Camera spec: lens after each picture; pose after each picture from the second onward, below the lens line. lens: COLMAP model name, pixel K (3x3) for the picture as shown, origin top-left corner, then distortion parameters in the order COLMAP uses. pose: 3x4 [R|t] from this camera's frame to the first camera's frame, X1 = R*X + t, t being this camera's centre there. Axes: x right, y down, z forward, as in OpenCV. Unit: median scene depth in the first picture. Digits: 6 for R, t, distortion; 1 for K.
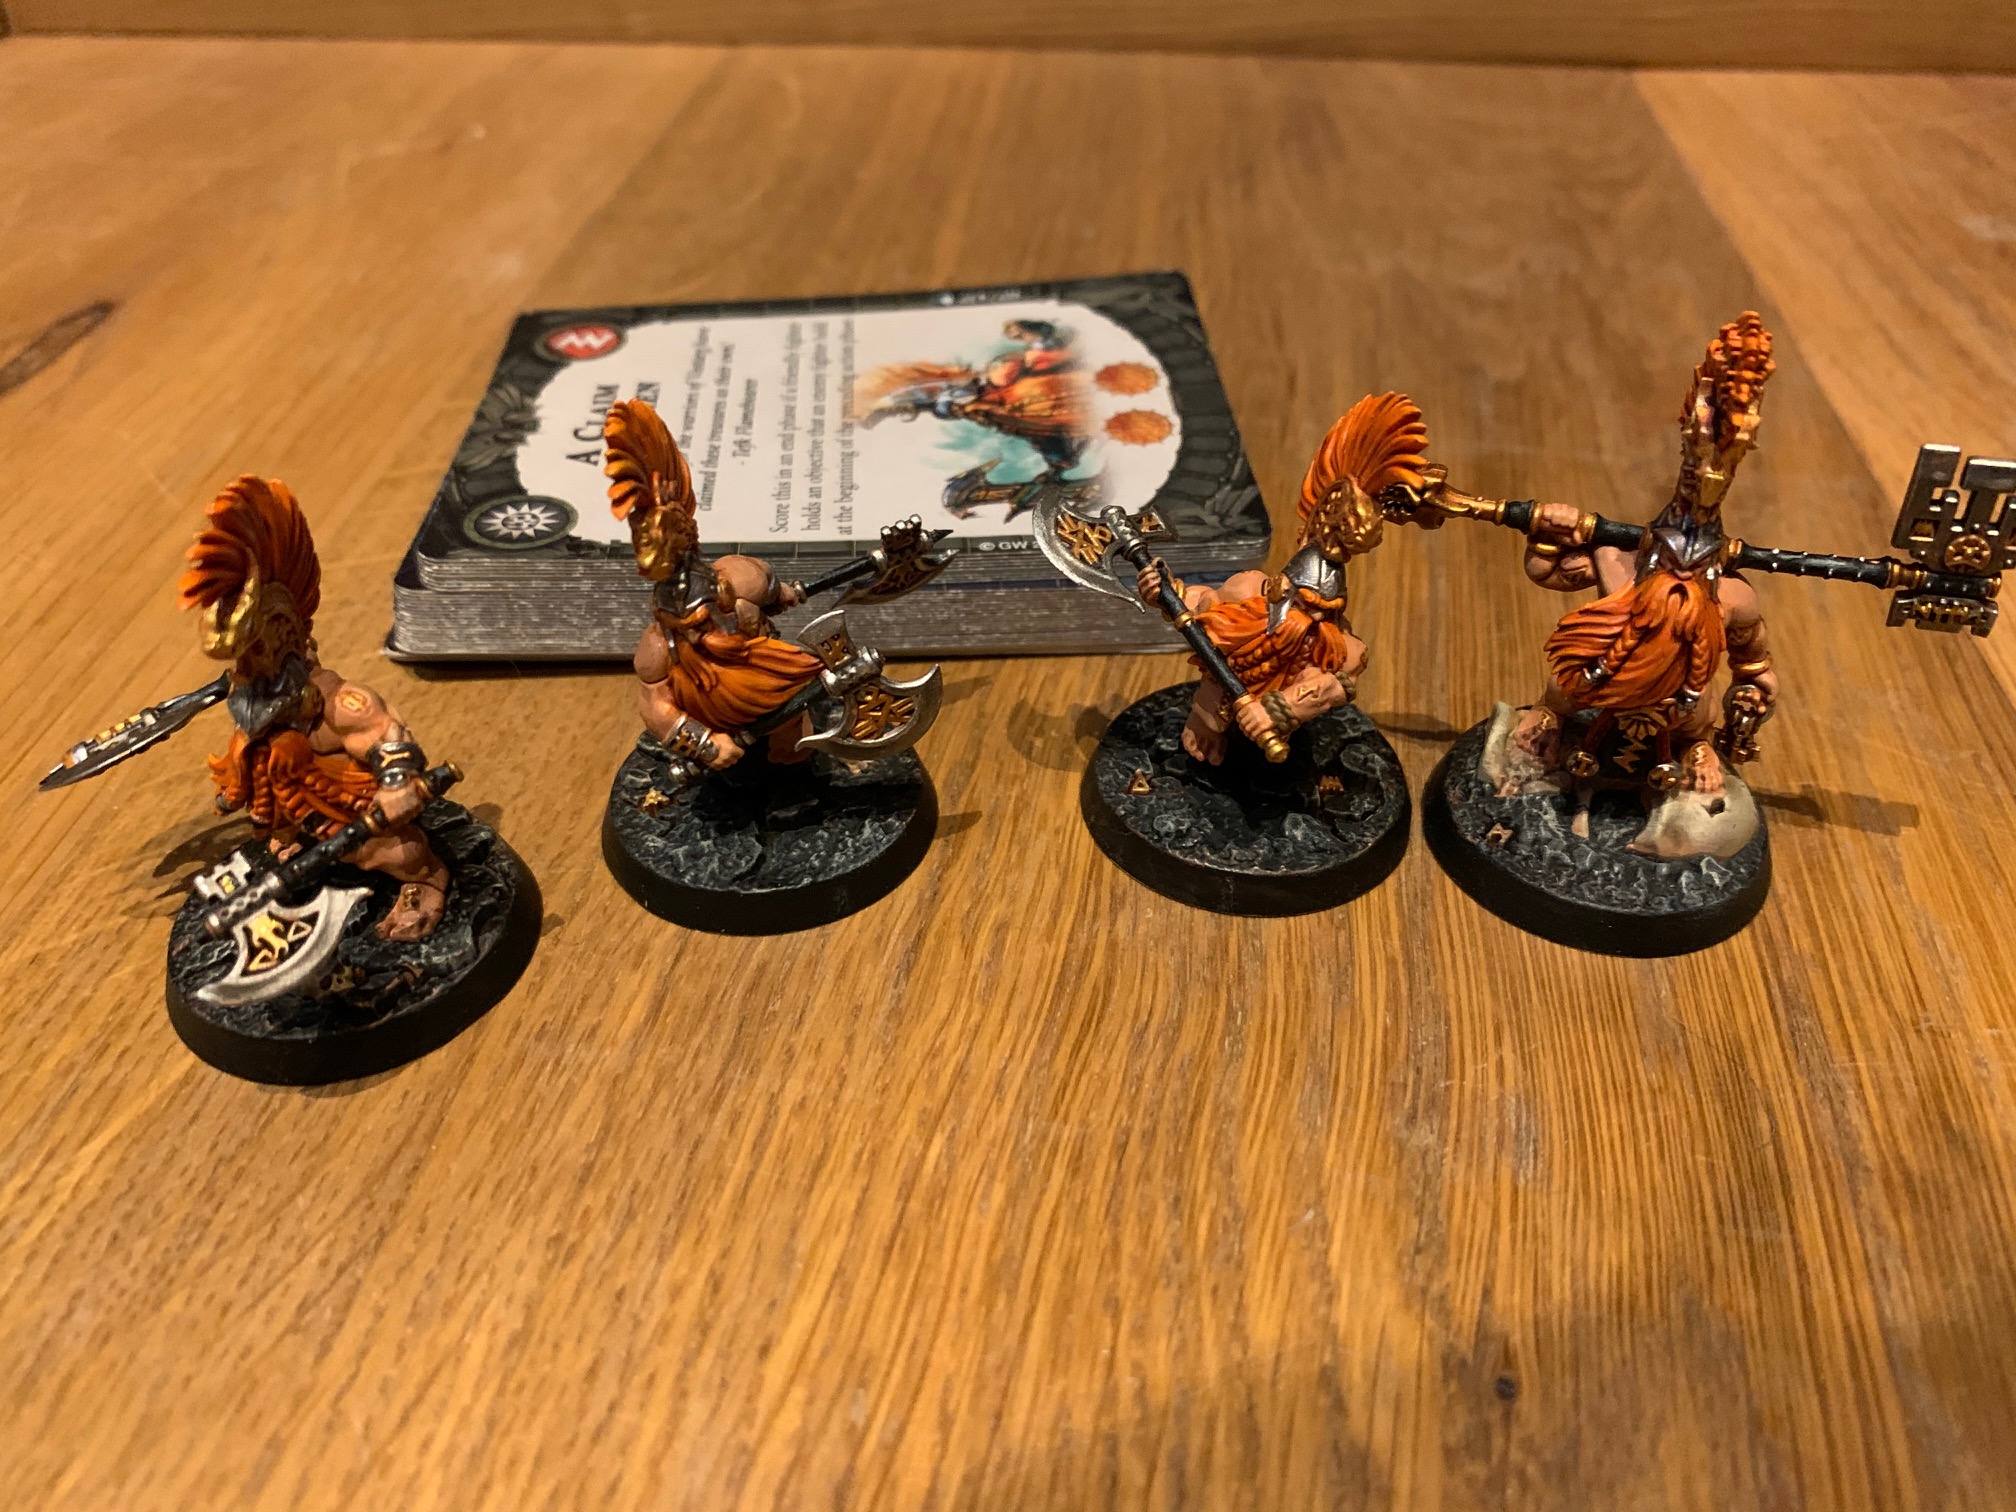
lens RADIAL K [[1591.6, 0, 1025.7], [0, 1591.6, 758.6], [0, 0, 1]] dist [-0.062614, 0.055253]
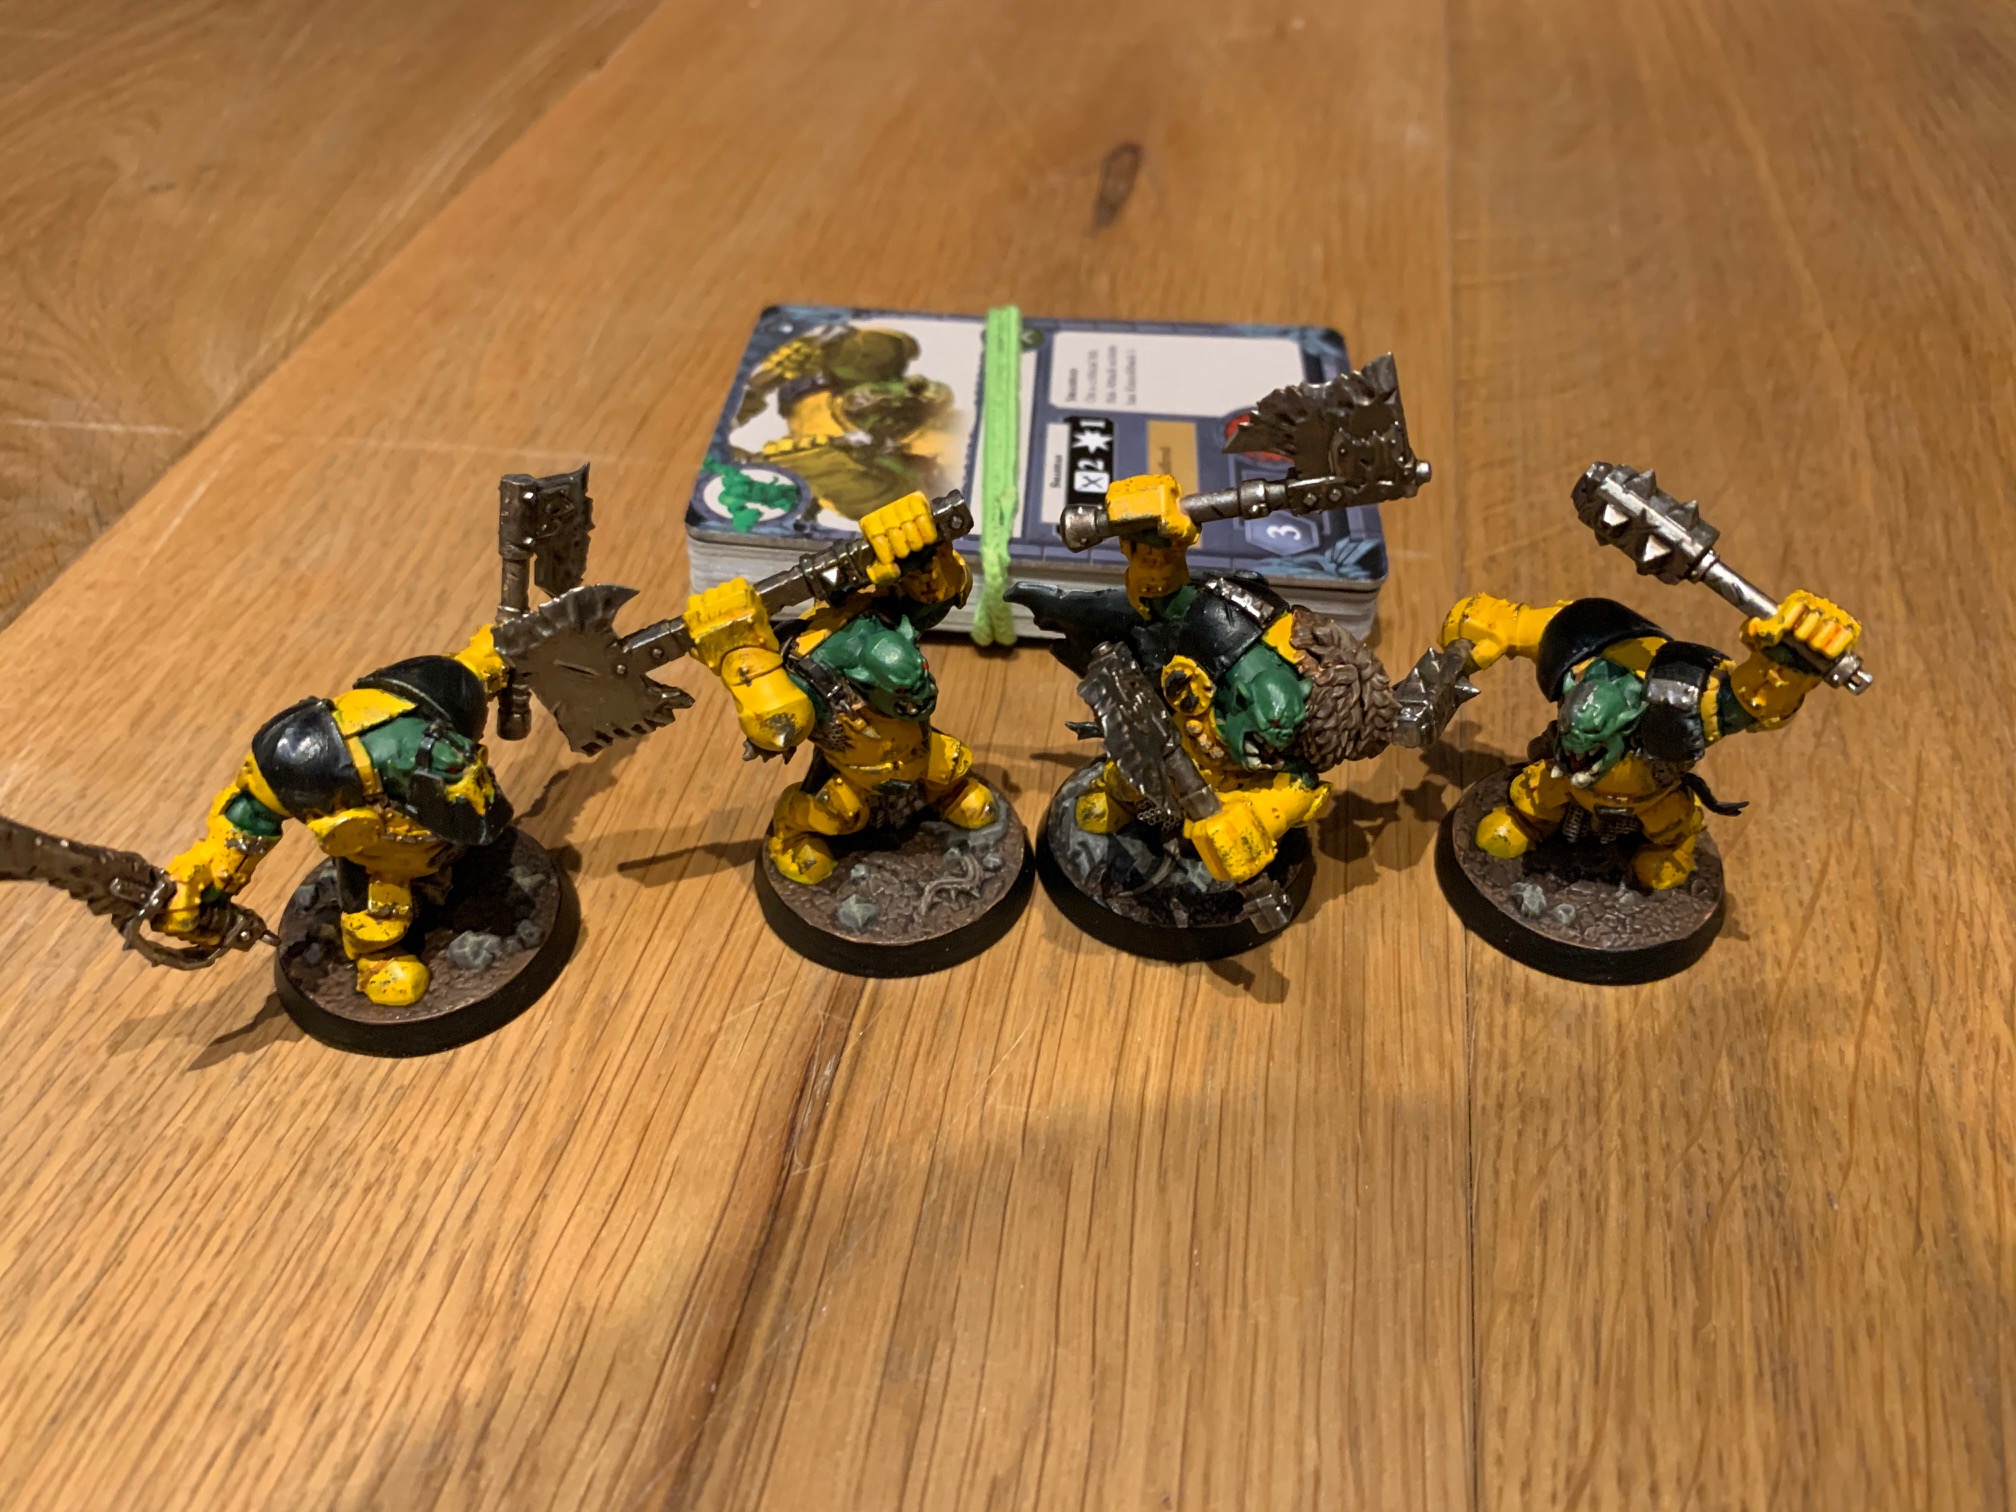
lens RADIAL K [[1557.6, 0, 1004.5], [0, 1557.6, 756.9], [0, 0, 1]] dist [-0.030420, 0.031249]
pose [[0.996049, 0.070427, -0.054093, -0.575863], [-0.066499, 0.995238, 0.071269, 0.139999], [0.058854, -0.067390, 0.995989, -0.357613]]
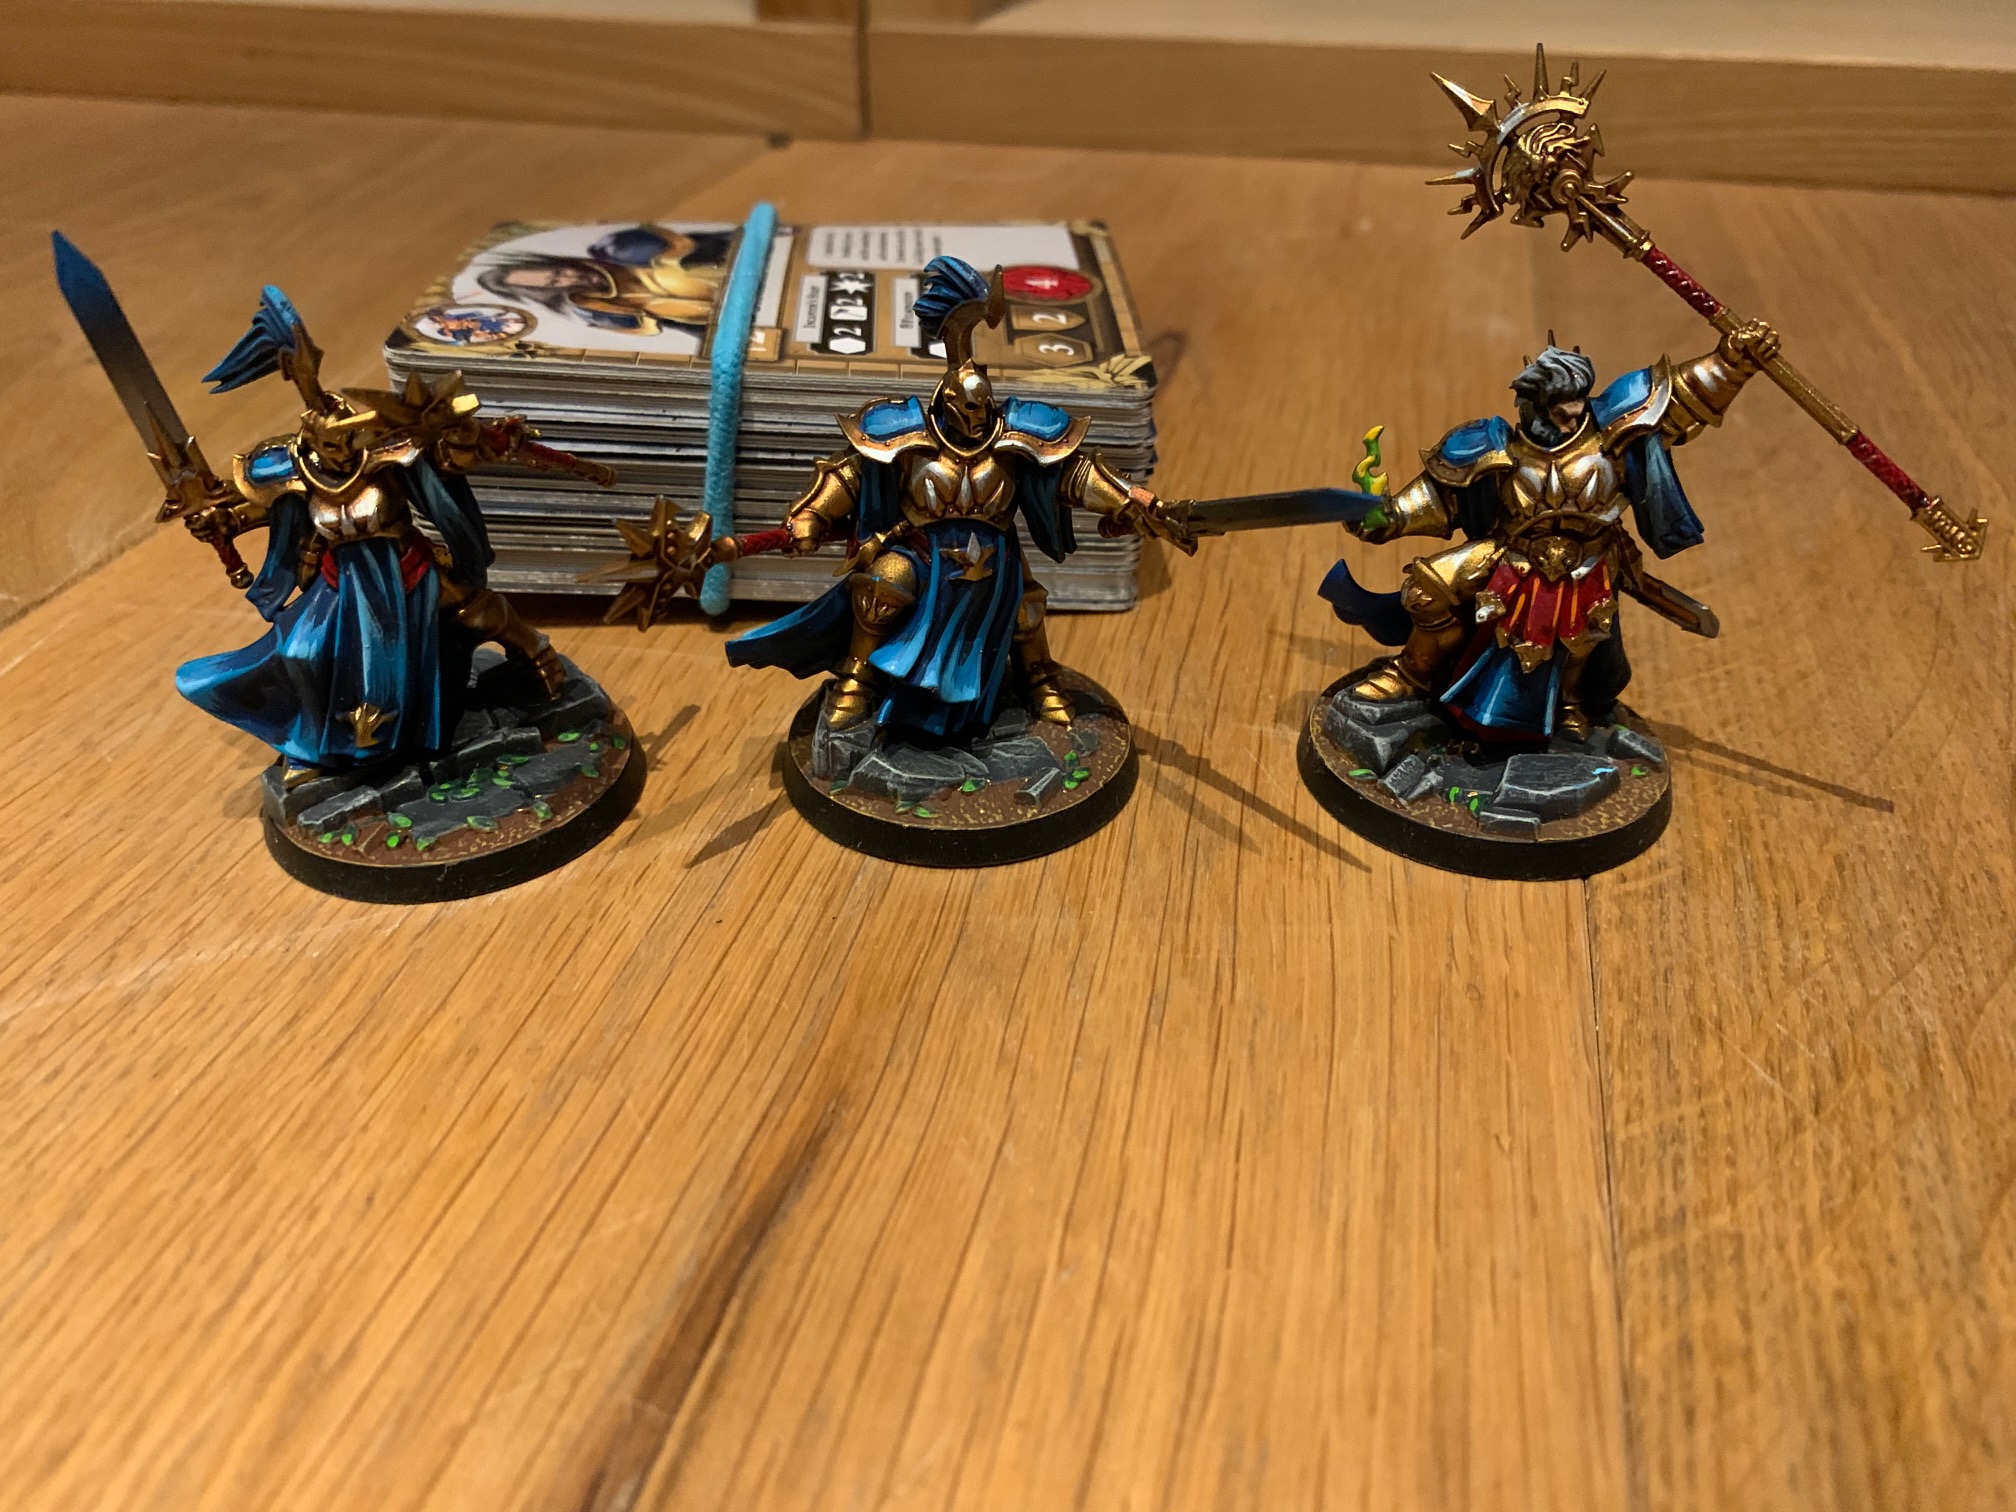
lens RADIAL K [[1570.5, 0, 1008.0], [0, 1570.5, 756.0], [0, 0, 1]] dist [-0.019450, 0.006163]
pose [[0.990046, 0.081190, -0.114963, -0.540832], [-0.092989, 0.990502, -0.101290, 0.157107], [0.105648, 0.110972, 0.988192, -0.151614]]
